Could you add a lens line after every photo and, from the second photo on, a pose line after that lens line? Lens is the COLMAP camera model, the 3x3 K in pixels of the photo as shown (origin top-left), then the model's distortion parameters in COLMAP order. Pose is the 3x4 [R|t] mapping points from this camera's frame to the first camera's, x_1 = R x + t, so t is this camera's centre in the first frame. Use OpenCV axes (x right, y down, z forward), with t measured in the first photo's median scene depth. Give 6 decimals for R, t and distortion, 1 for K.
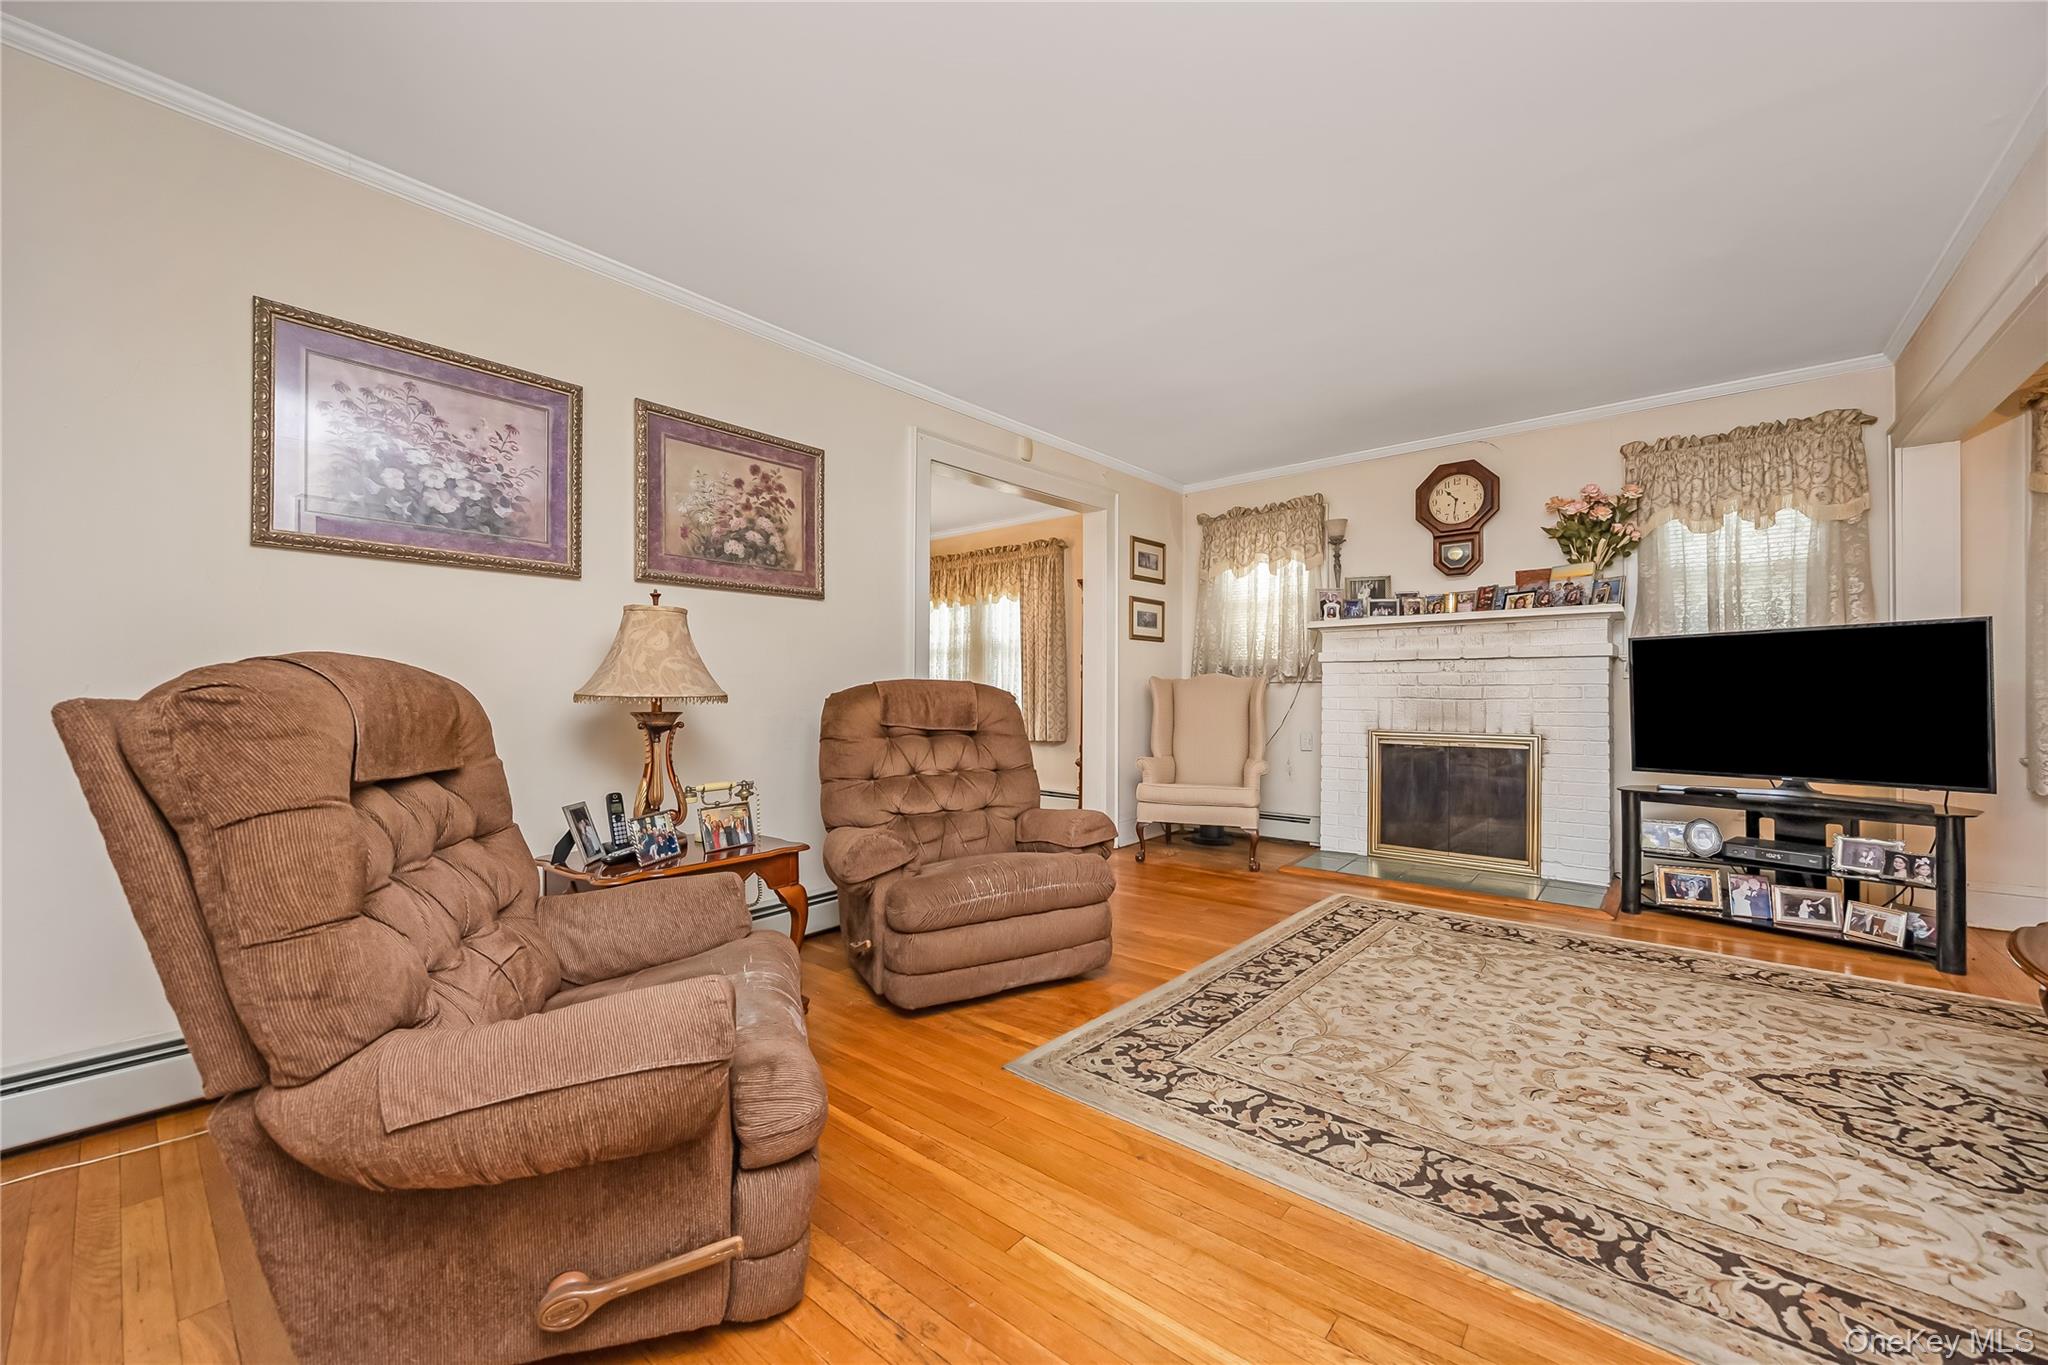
lens RADIAL K [[781.2, 0, 1023.7], [0, 781.2, 690.1], [0, 0, 1]] dist [-0.004382, -0.000301]
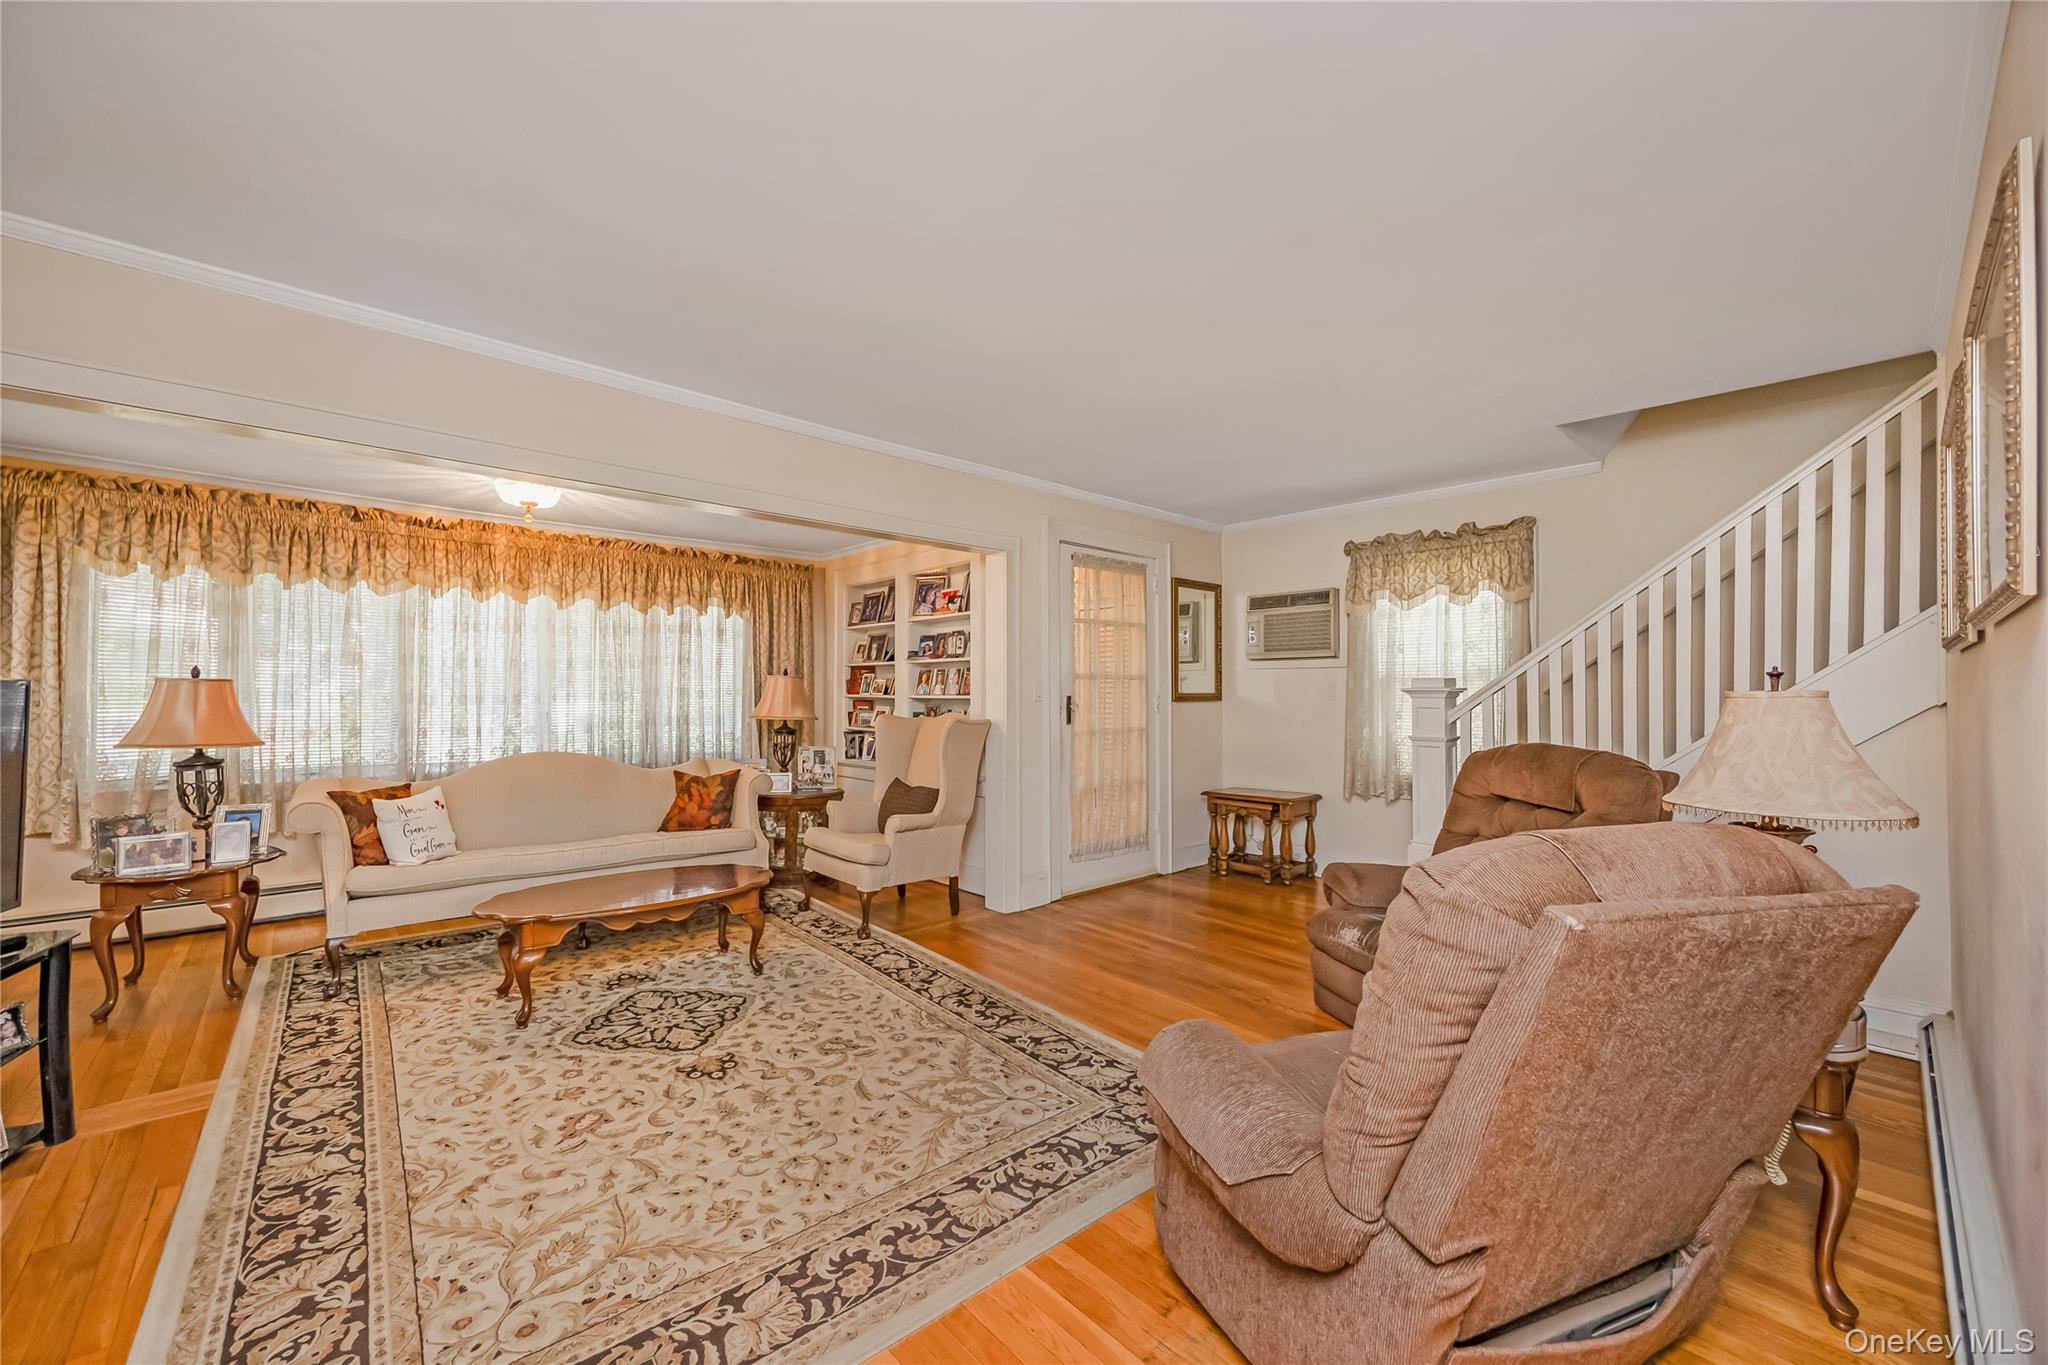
lens RADIAL K [[781.2, 0, 1035.7], [0, 781.2, 683.0], [0, 0, 1]] dist [-0.004382, -0.000301]
pose [[-0.992428, -0.004473, 0.122750, 0.118350], [-0.006096, 0.999899, -0.012850, -0.079137], [-0.122680, -0.013501, -0.992354, 1.473956]]
